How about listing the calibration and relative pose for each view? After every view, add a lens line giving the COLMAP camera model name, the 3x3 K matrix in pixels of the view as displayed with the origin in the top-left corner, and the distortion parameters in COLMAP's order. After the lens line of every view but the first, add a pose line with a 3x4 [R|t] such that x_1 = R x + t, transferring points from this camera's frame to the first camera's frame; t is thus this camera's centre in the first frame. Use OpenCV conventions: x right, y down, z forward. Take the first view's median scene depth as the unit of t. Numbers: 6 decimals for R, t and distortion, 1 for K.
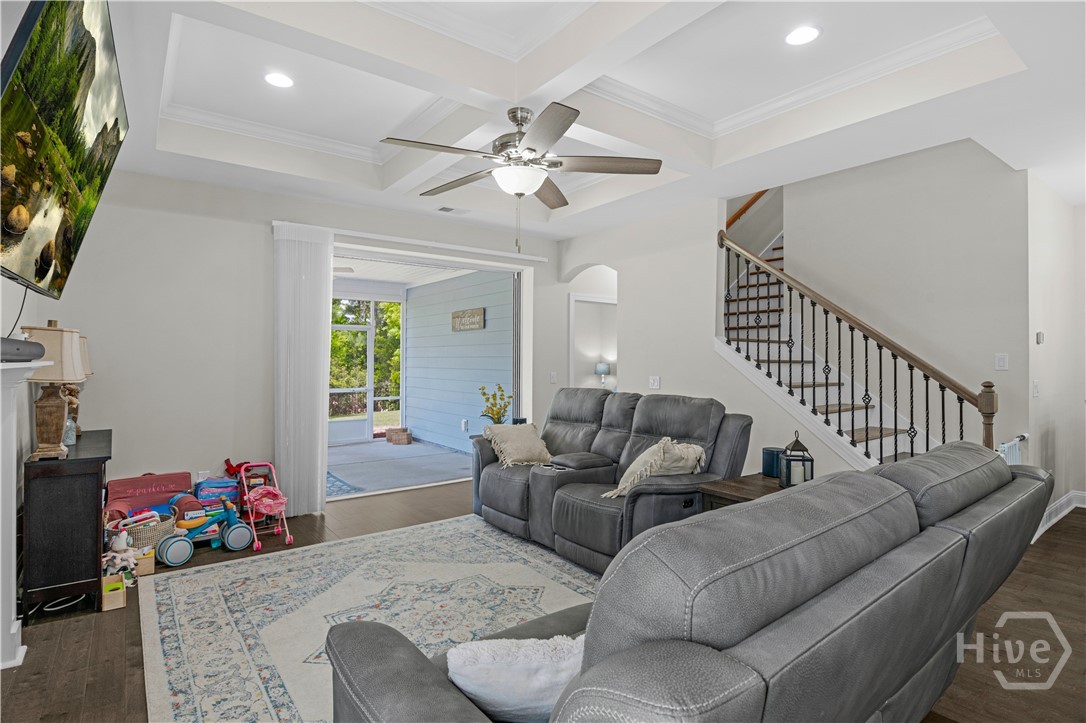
lens RADIAL K [[533.4, 0, 541.7], [0, 533.4, 360.5], [0, 0, 1]] dist [-0.027218, -0.001146]
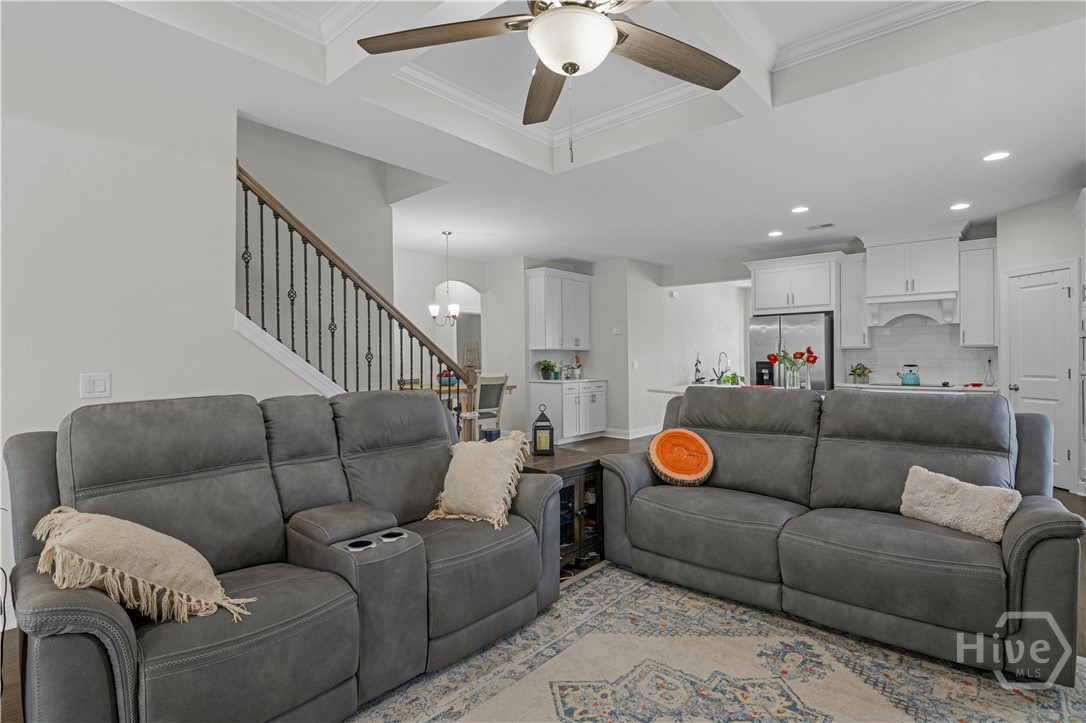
lens RADIAL K [[533.4, 0, 543.9], [0, 533.4, 362.0], [0, 0, 1]] dist [-0.027218, -0.001146]
pose [[-0.199419, -0.009532, 0.979868, -0.682115], [-0.006416, 0.999944, 0.008421, 0.025971], [-0.979893, -0.004607, -0.199469, 1.233746]]
